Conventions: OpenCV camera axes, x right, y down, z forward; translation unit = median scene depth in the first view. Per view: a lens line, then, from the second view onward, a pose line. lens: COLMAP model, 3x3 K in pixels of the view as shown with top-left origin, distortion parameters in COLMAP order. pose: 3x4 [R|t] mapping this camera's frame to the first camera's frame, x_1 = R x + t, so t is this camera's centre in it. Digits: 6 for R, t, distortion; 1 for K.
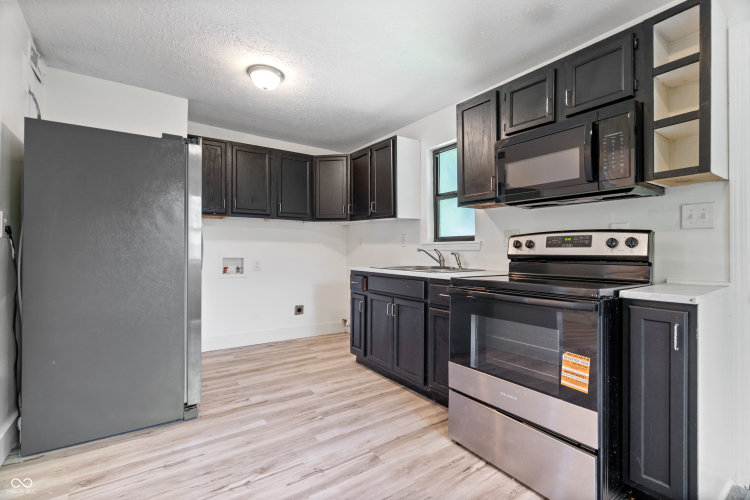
lens RADIAL K [[342.8, 0, 374.9], [0, 342.8, 250.7], [0, 0, 1]] dist [-0.005348, 0.002543]
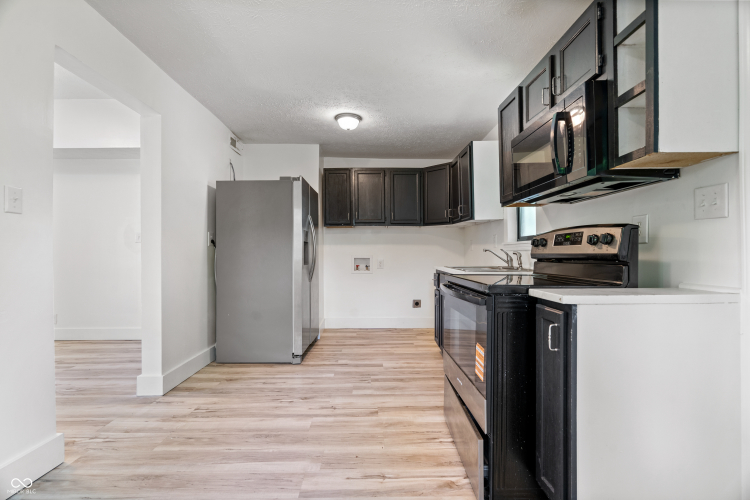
lens RADIAL K [[342.8, 0, 376.4], [0, 342.8, 254.7], [0, 0, 1]] dist [-0.005348, 0.002543]
pose [[0.829159, -0.002952, -0.559006, 0.522531], [0.006246, 0.999973, 0.003982, 0.006775], [0.558979, -0.006793, 0.829154, -0.042291]]
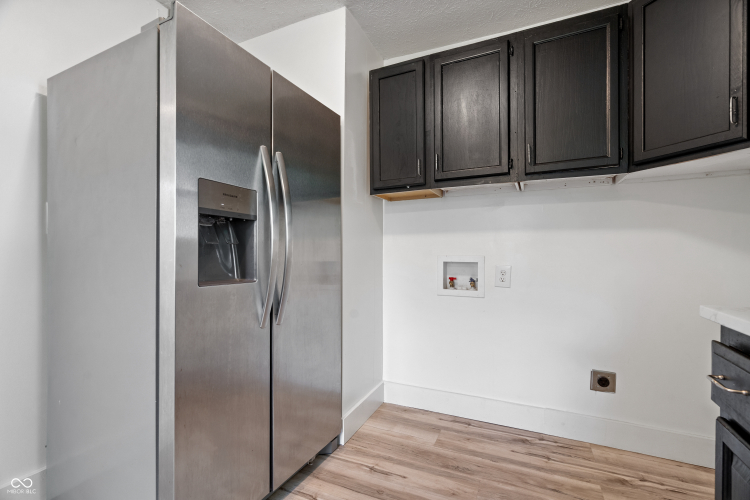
lens RADIAL K [[342.8, 0, 376.0], [0, 342.8, 259.4], [0, 0, 1]] dist [-0.005348, 0.002543]
pose [[0.504359, 0.001971, -0.863492, 0.020679], [0.005788, 0.999967, 0.005664, 0.018805], [0.863474, -0.007854, 0.504331, 0.890423]]
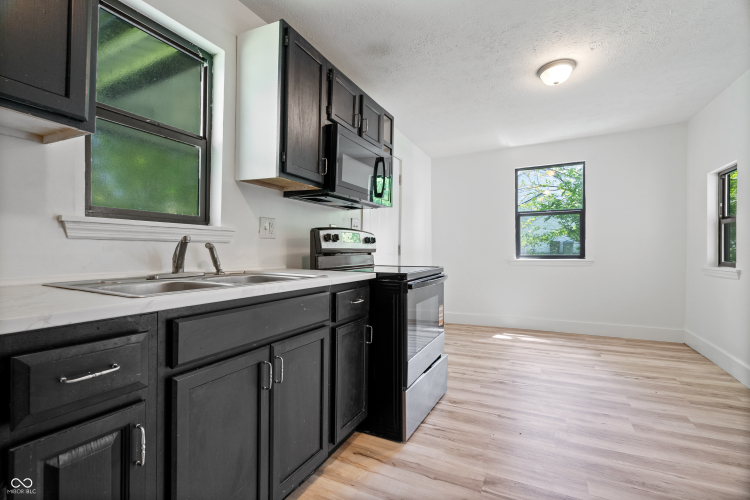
lens RADIAL K [[342.8, 0, 375.3], [0, 342.8, 262.7], [0, 0, 1]] dist [-0.005348, 0.002543]
pose [[-0.475750, -0.042500, 0.878553, -0.437612], [-0.012262, 0.999055, 0.041689, 0.010087], [-0.879495, 0.009060, -0.475821, 1.201175]]
